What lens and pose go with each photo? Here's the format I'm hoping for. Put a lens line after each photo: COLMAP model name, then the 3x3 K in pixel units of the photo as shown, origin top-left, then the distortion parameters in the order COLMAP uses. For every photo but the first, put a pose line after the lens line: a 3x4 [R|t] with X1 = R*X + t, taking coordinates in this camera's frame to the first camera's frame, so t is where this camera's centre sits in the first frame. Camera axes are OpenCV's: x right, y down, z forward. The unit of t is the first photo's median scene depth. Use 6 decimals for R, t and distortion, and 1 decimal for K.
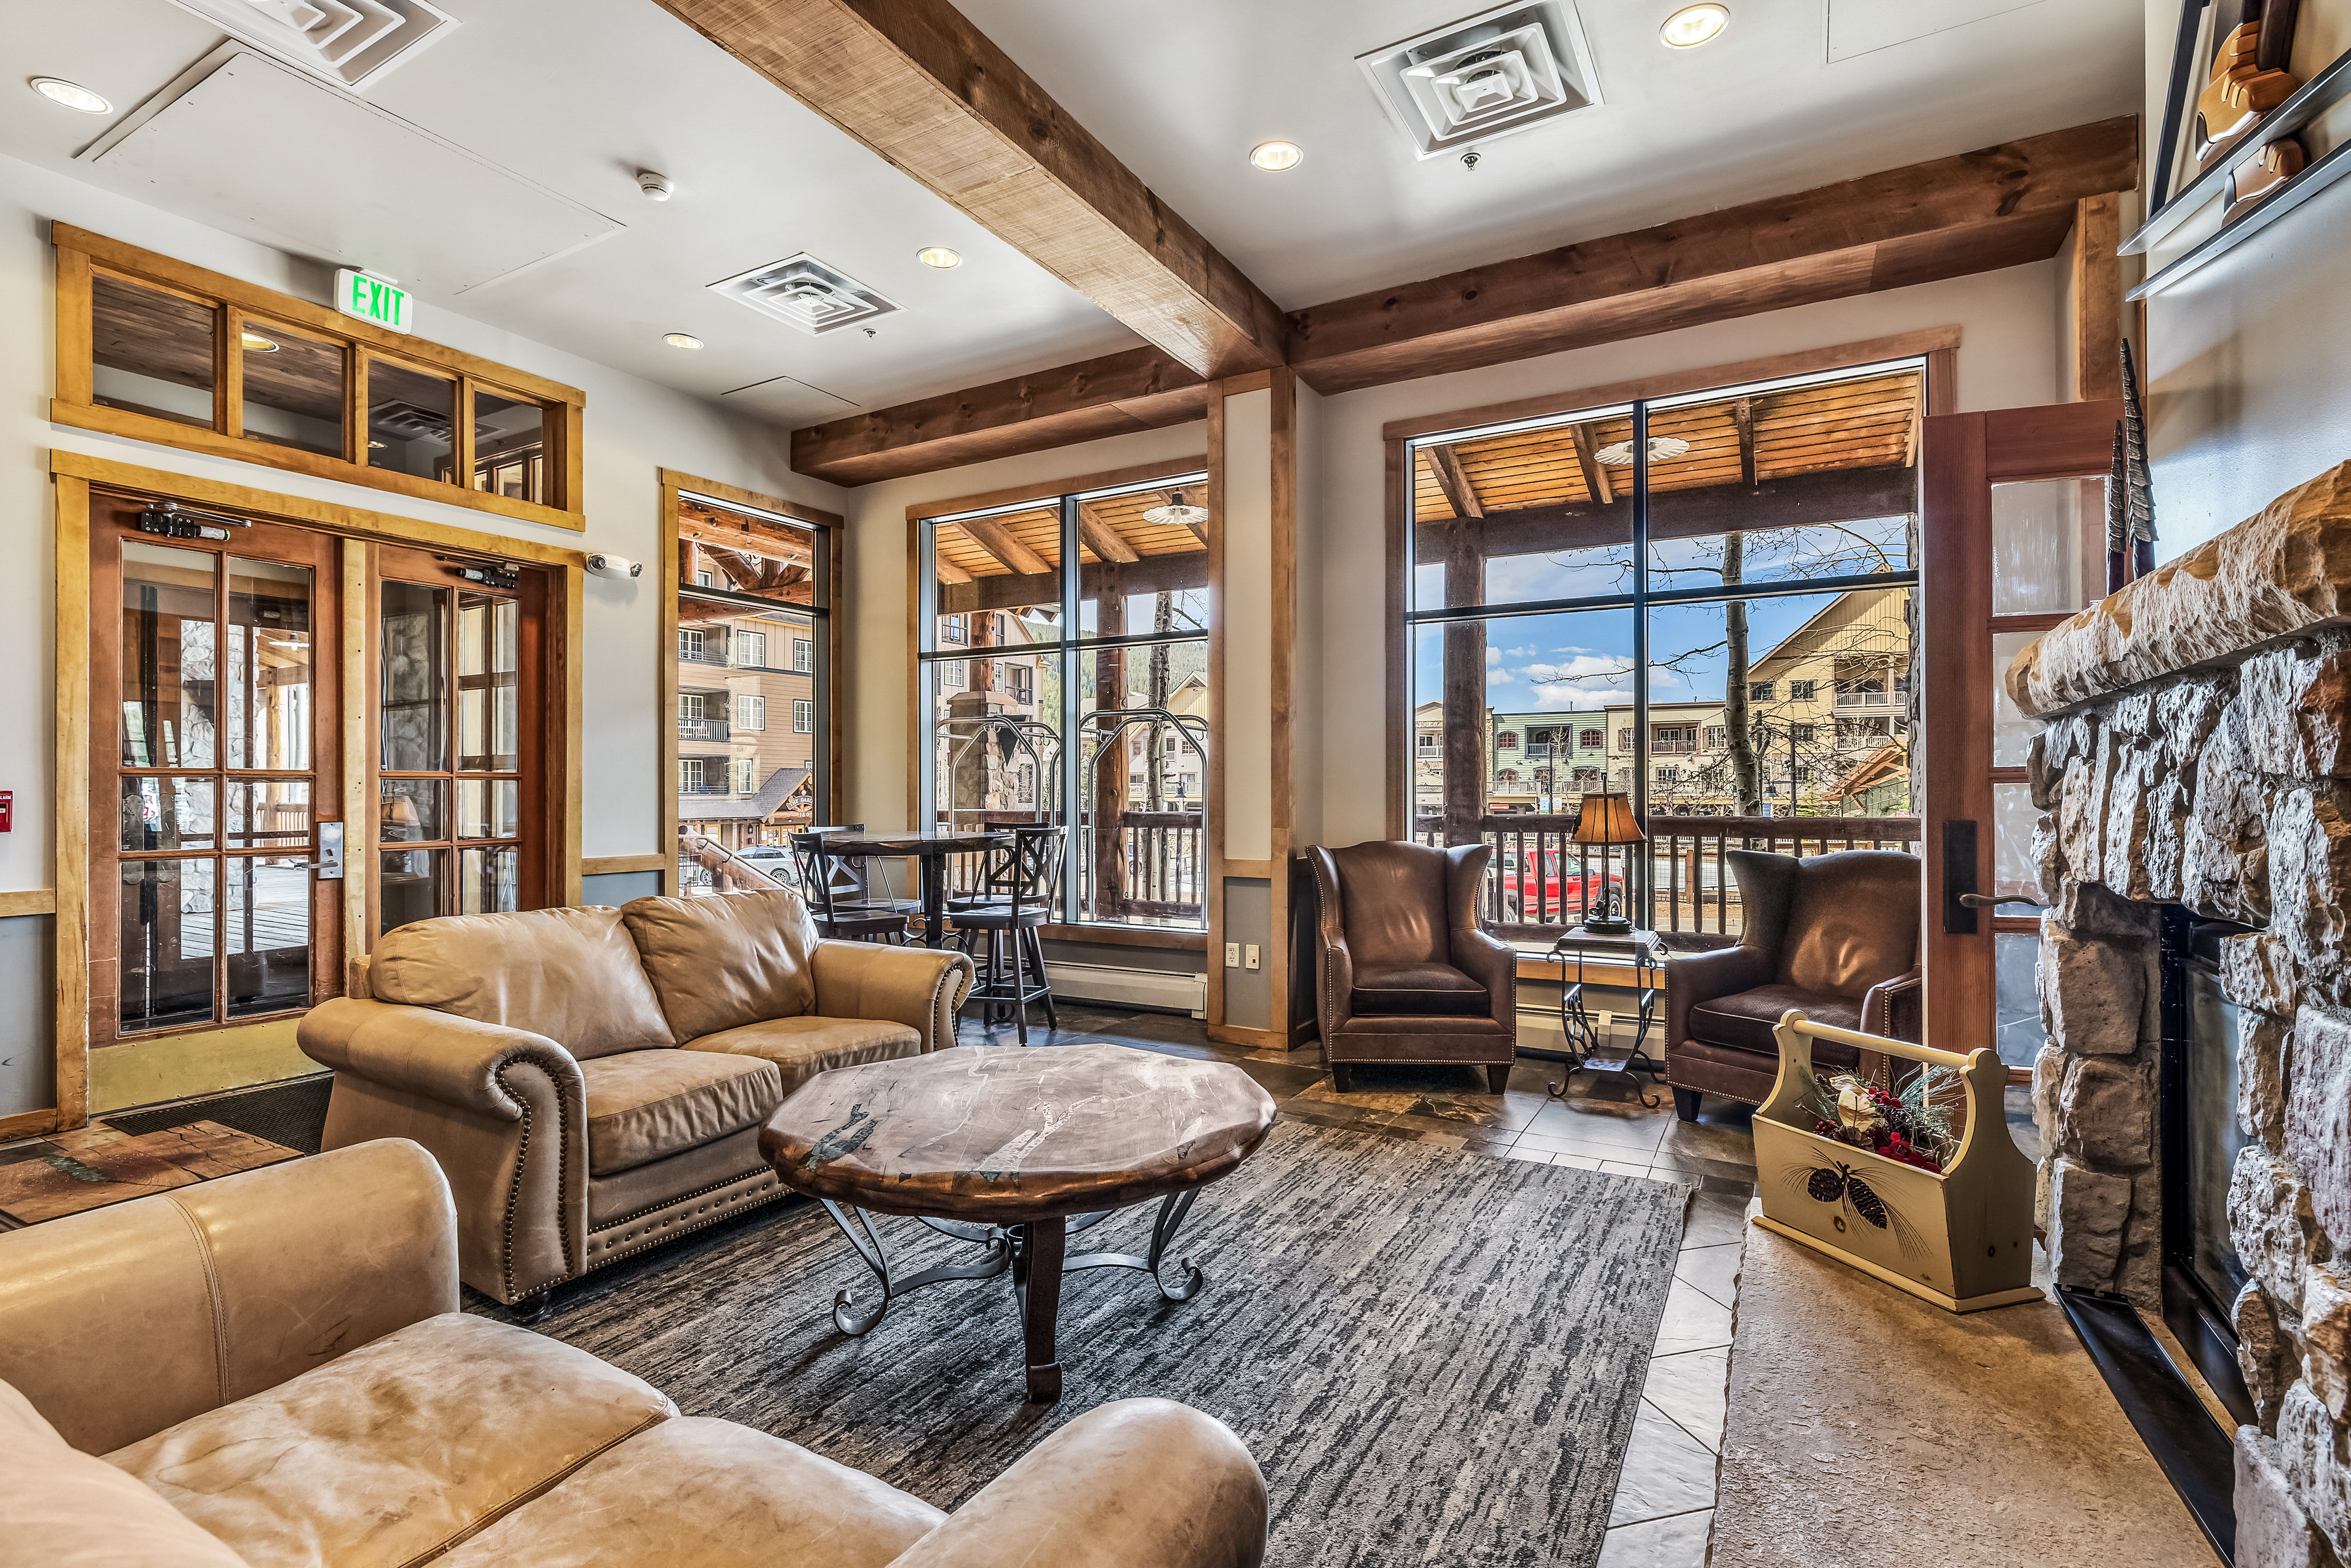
lens RADIAL K [[1103.5, 0, 1174.6], [0, 1103.5, 784.3], [0, 0, 1]] dist [-0.005889, 0.000121]
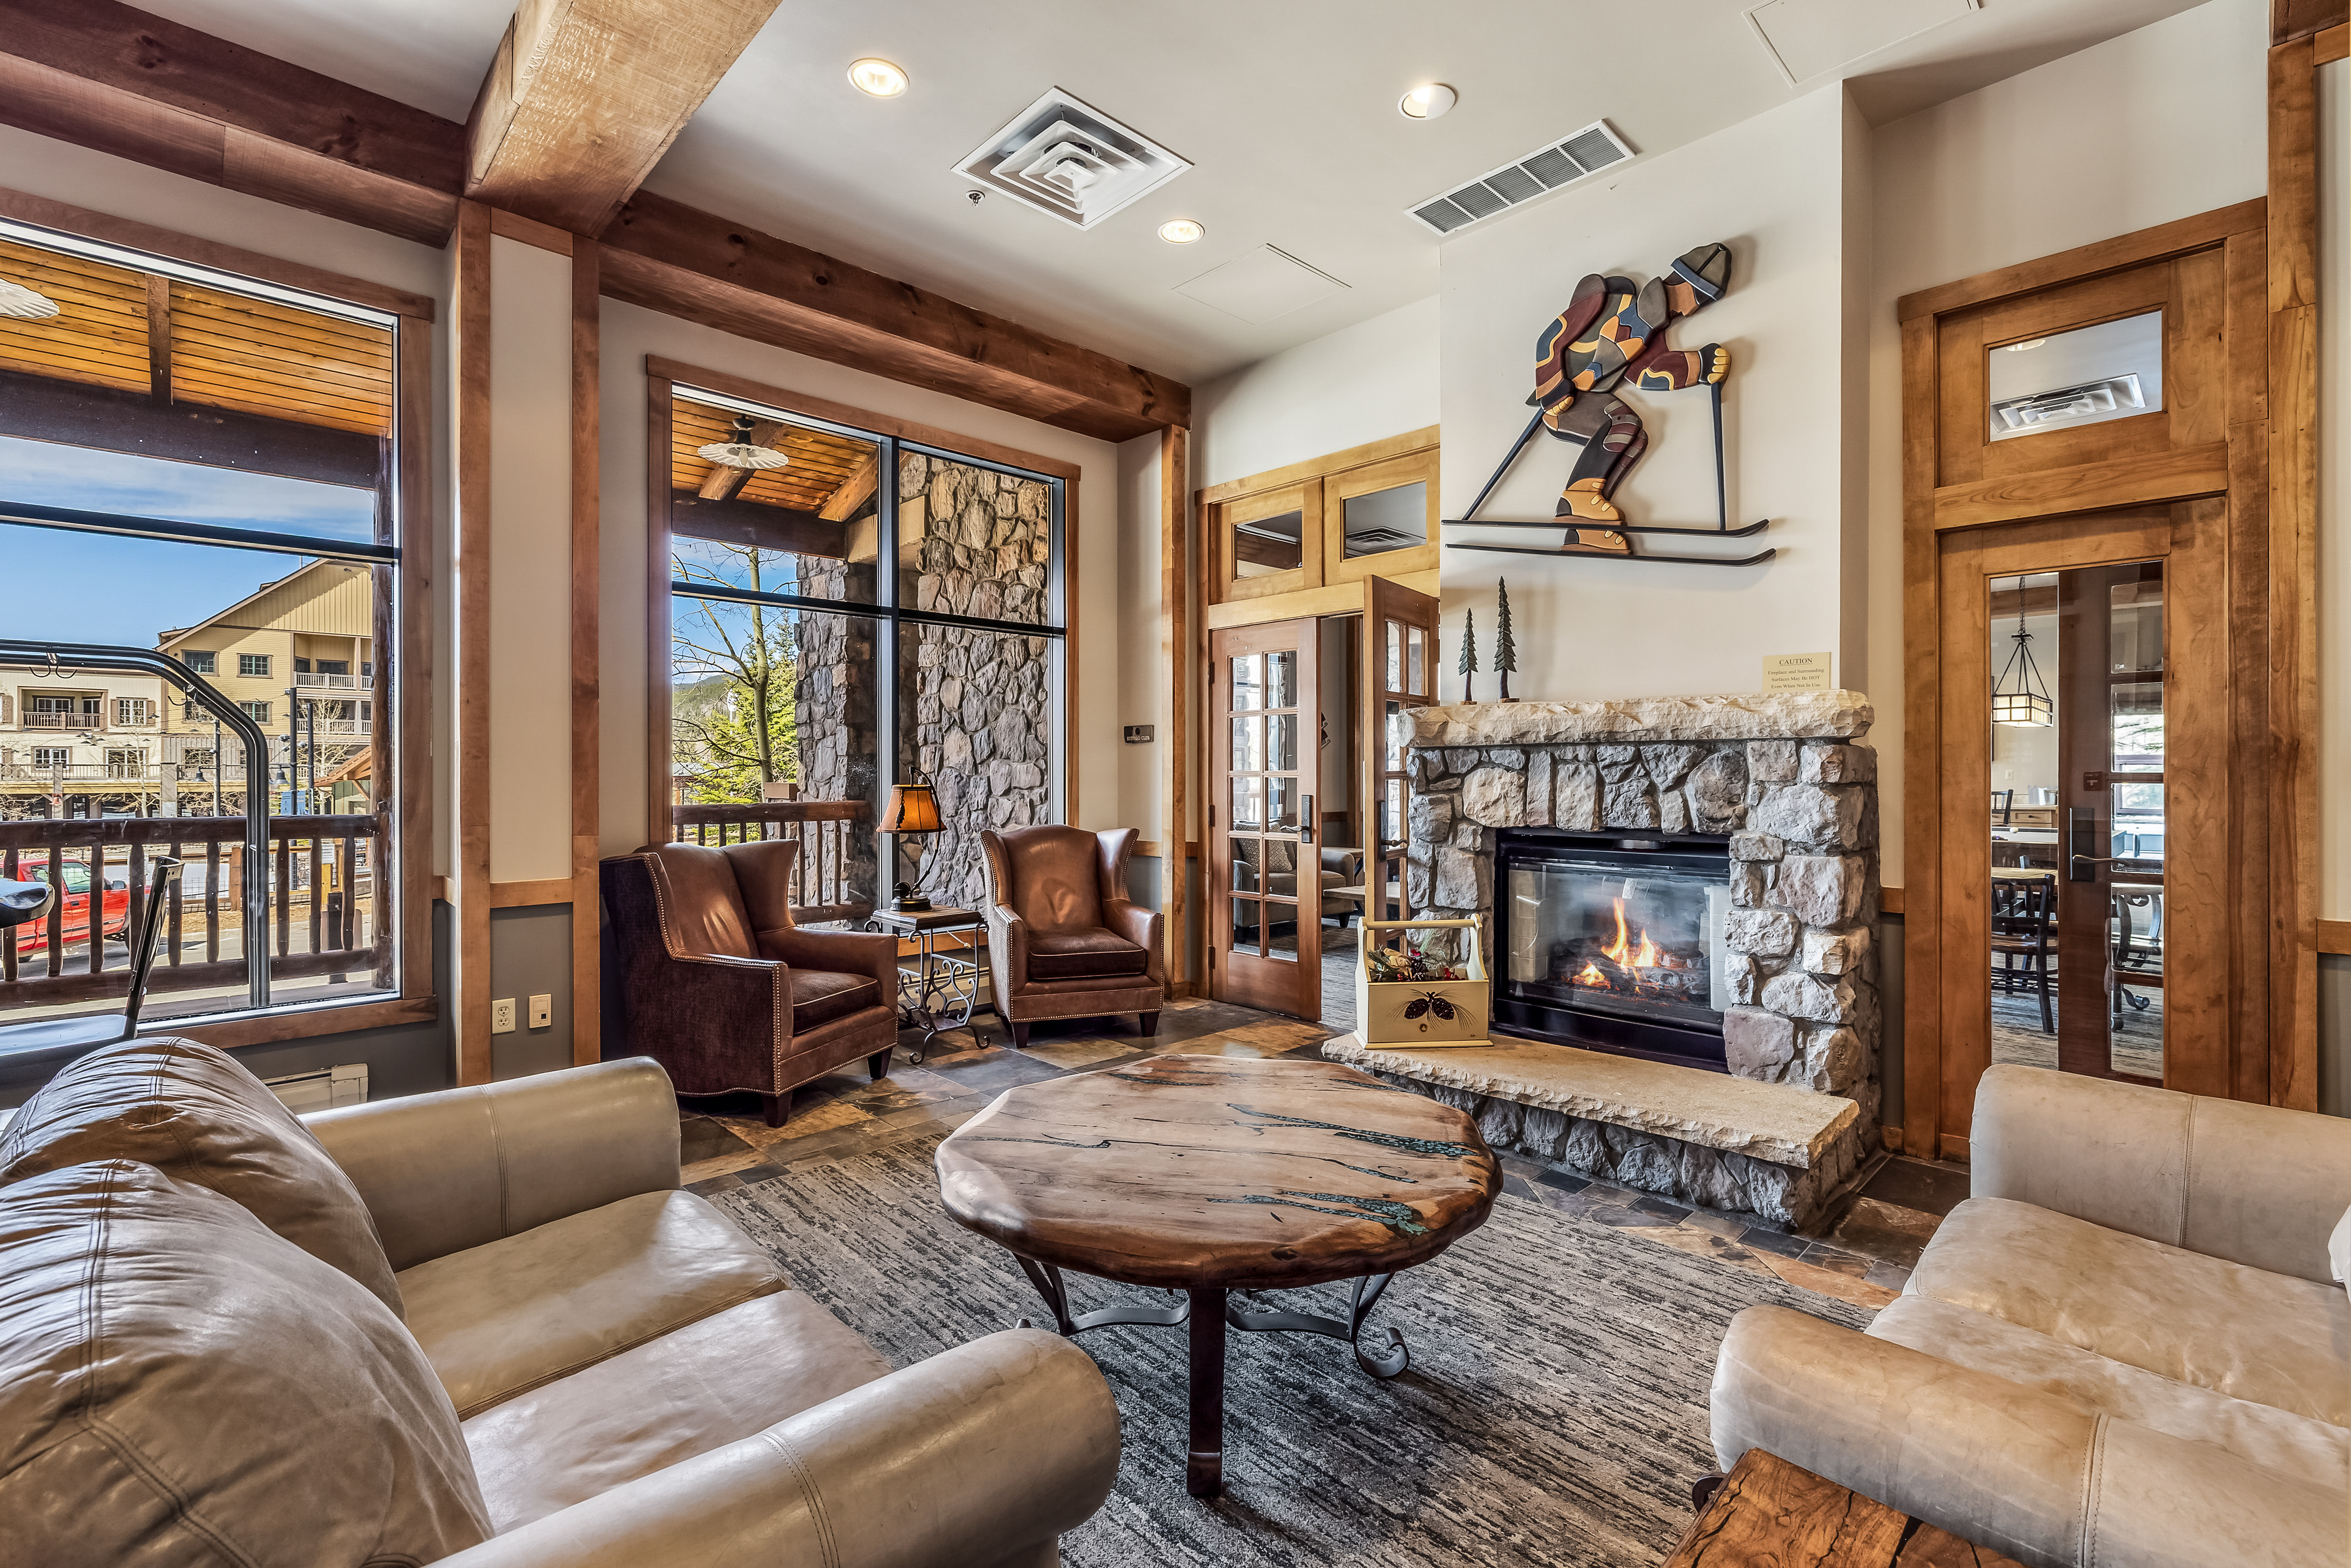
lens RADIAL K [[1040.8, 0, 1179.3], [0, 1040.8, 774.9], [0, 0, 1]] dist [-0.010652, 0.000612]
pose [[0.270233, -0.002835, 0.962791, -0.480034], [-0.003146, 0.999988, 0.003828, -0.006620], [-0.962790, -0.004064, 0.270221, 0.394335]]
